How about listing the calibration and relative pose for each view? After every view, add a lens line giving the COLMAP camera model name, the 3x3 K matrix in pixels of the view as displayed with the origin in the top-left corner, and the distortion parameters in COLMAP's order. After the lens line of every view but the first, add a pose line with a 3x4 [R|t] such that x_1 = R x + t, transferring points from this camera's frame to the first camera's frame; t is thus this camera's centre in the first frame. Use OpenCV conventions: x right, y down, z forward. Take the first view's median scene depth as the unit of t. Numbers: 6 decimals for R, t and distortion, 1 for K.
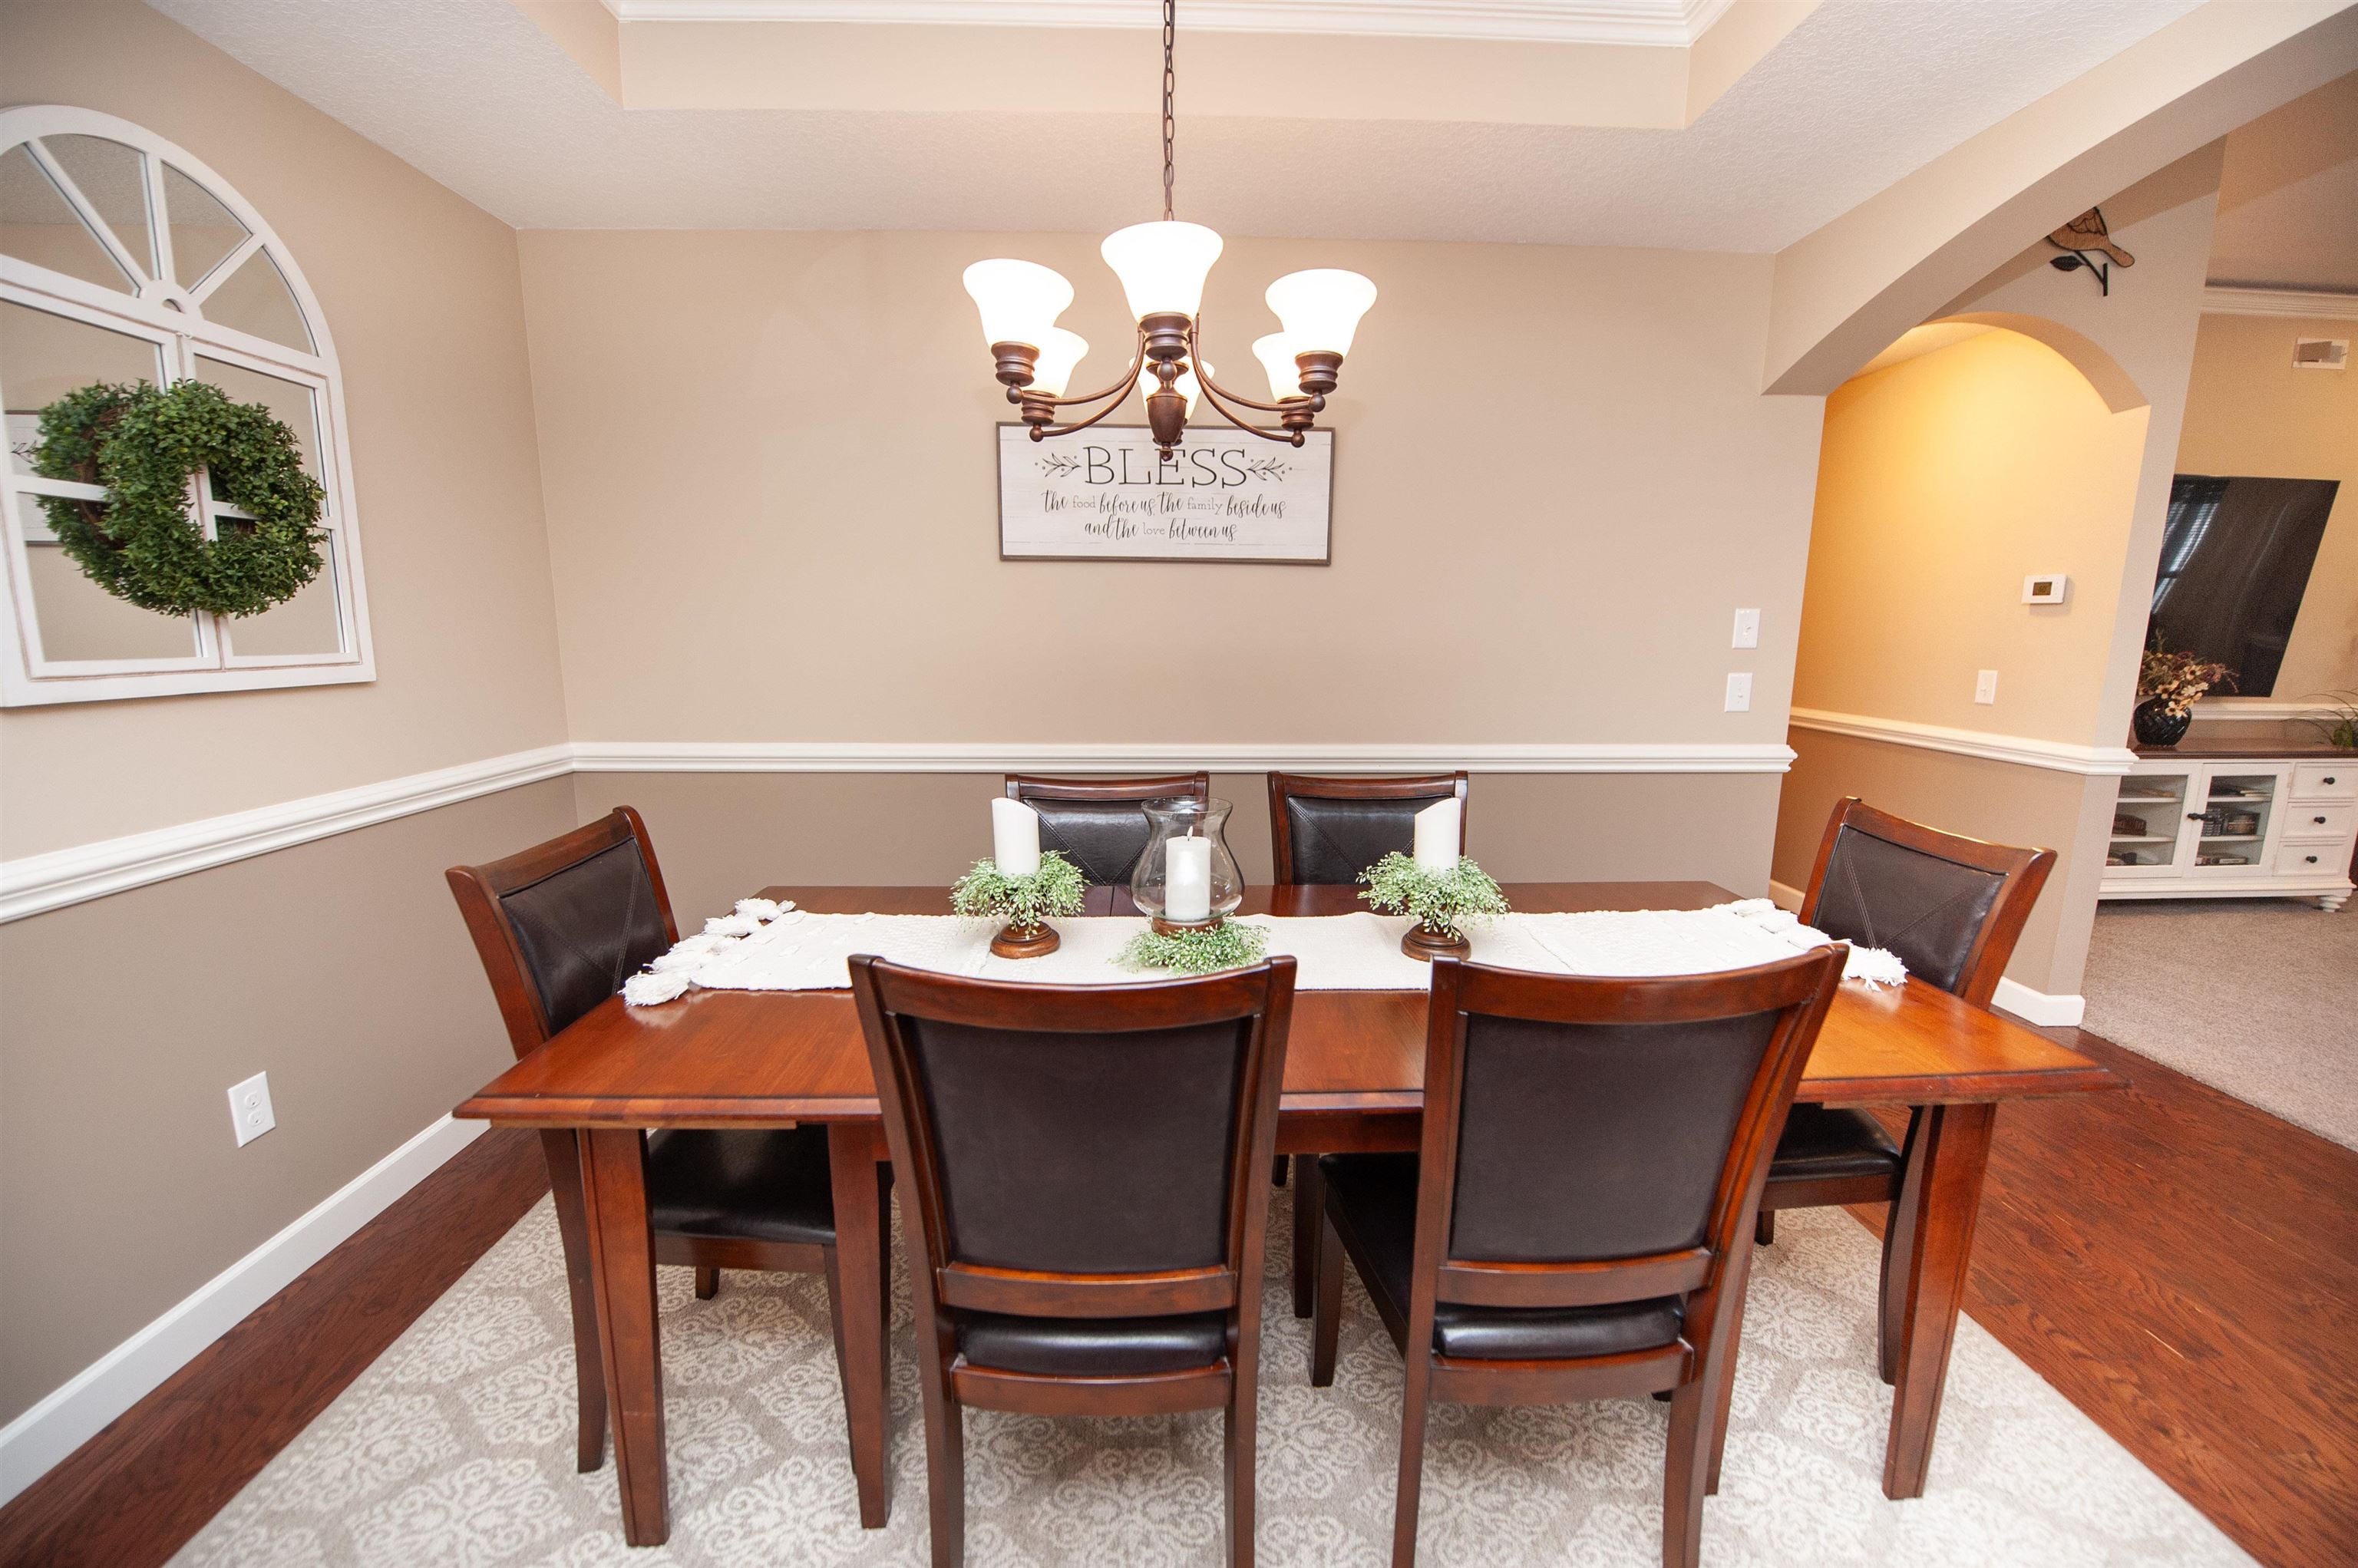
lens RADIAL K [[949.6, 0, 1188.8], [0, 949.6, 807.0], [0, 0, 1]] dist [-0.000615, -0.009259]
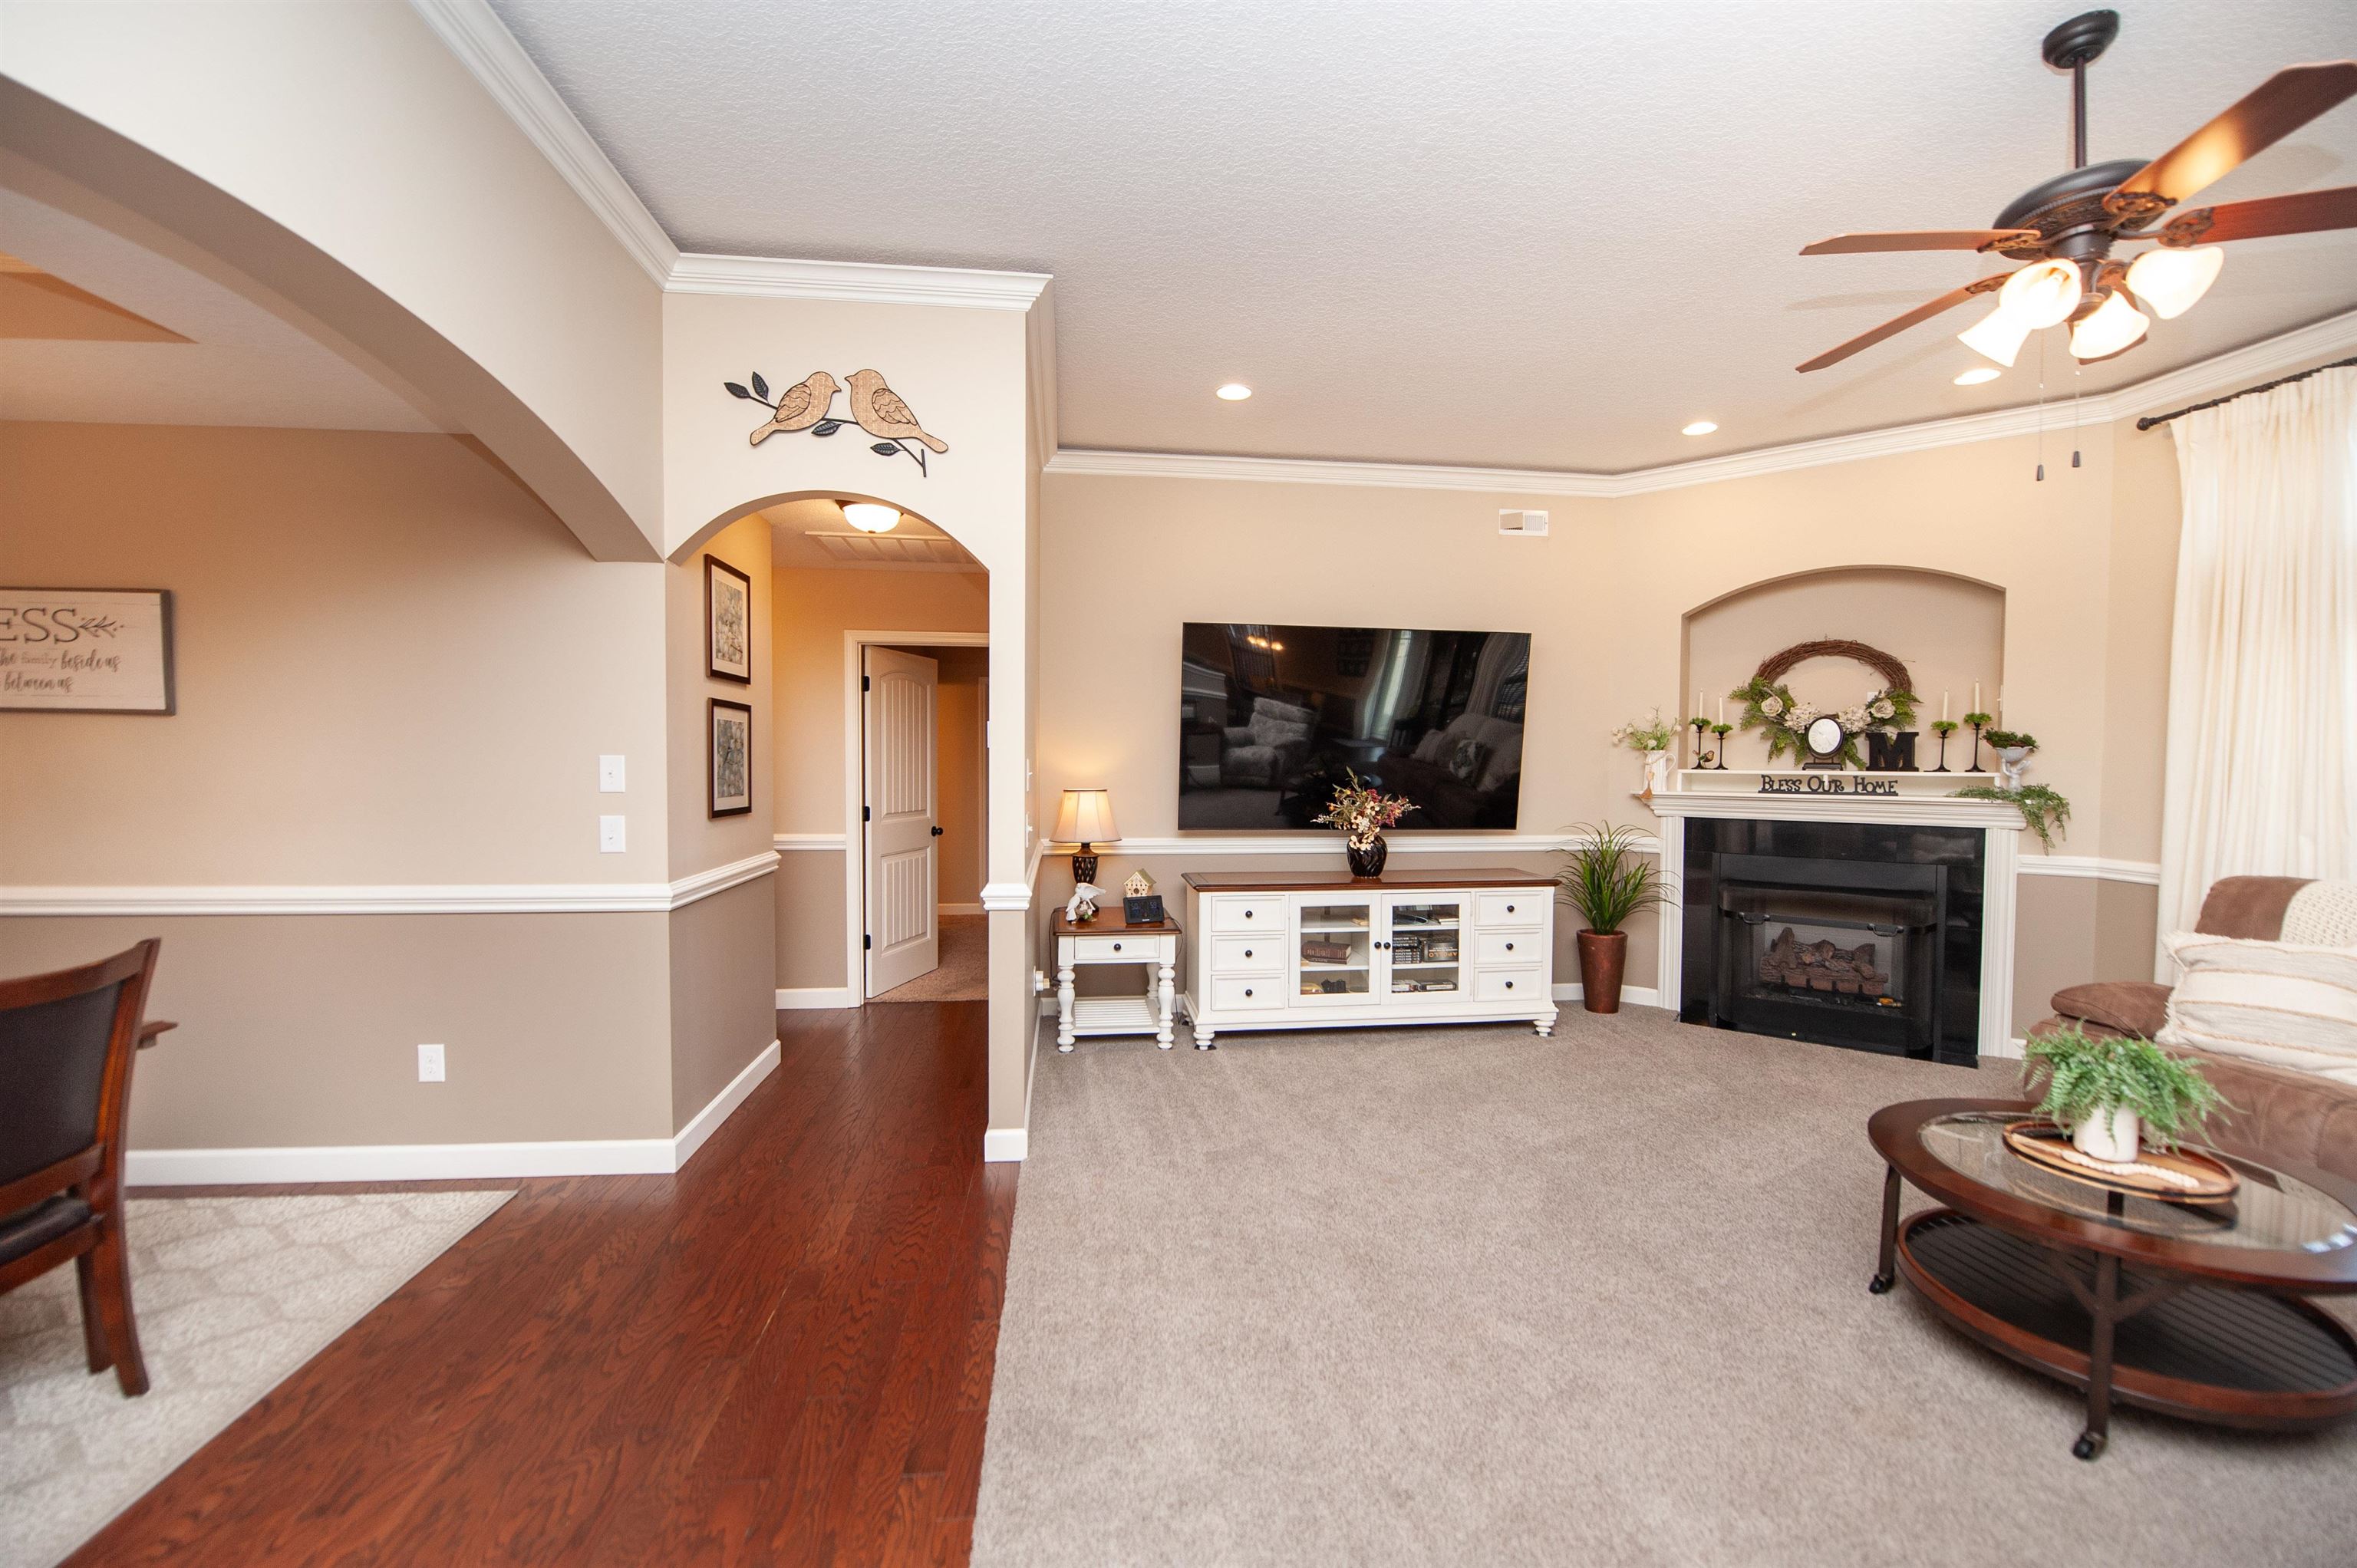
lens RADIAL K [[944.0, 0, 1185.4], [0, 944.0, 789.9], [0, 0, 1]] dist [-0.013960, -0.003849]
pose [[0.996863, -0.002073, 0.079114, 0.783253], [0.014330, 0.987862, -0.154674, -0.000865], [-0.077833, 0.155323, 0.984793, -0.045768]]
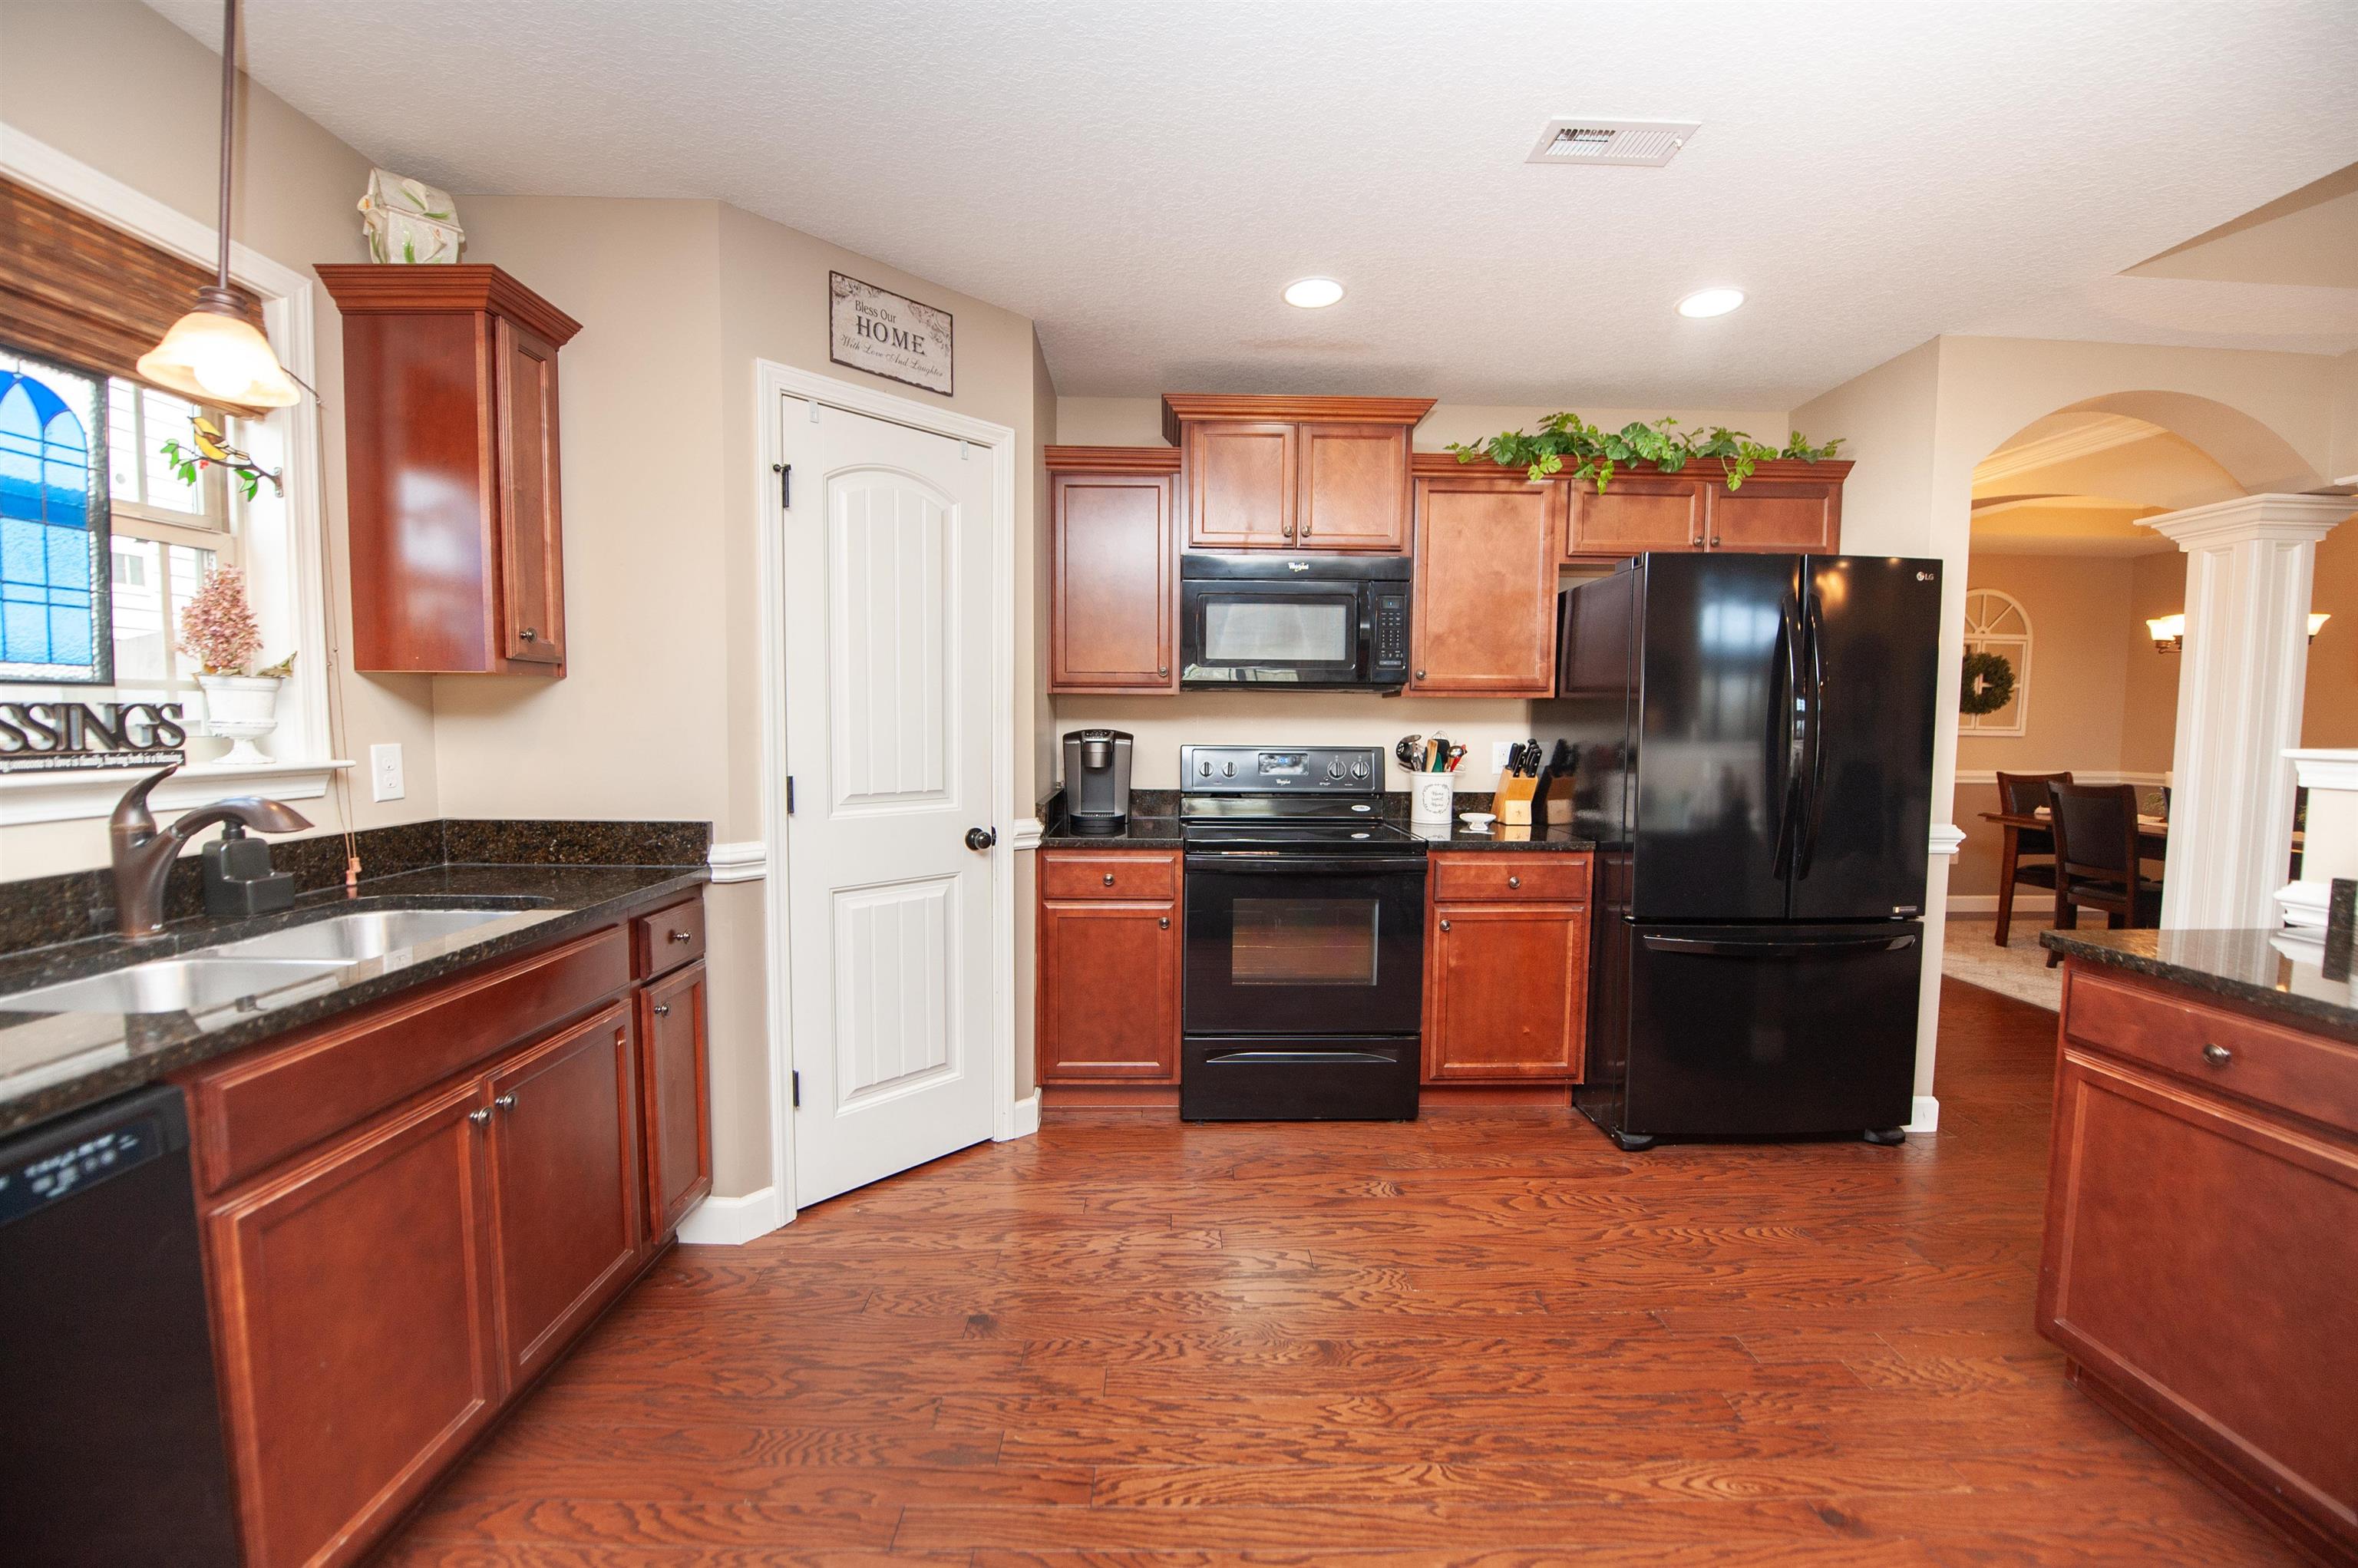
lens RADIAL K [[944.4, 0, 1185.9], [0, 944.4, 789.9], [0, 0, 1]] dist [-0.013960, -0.003849]
pose [[-0.026171, 0.066830, -0.997421, 1.059476], [-0.195248, 0.978205, 0.070665, 0.167645], [0.980405, 0.196594, -0.012552, -0.752474]]
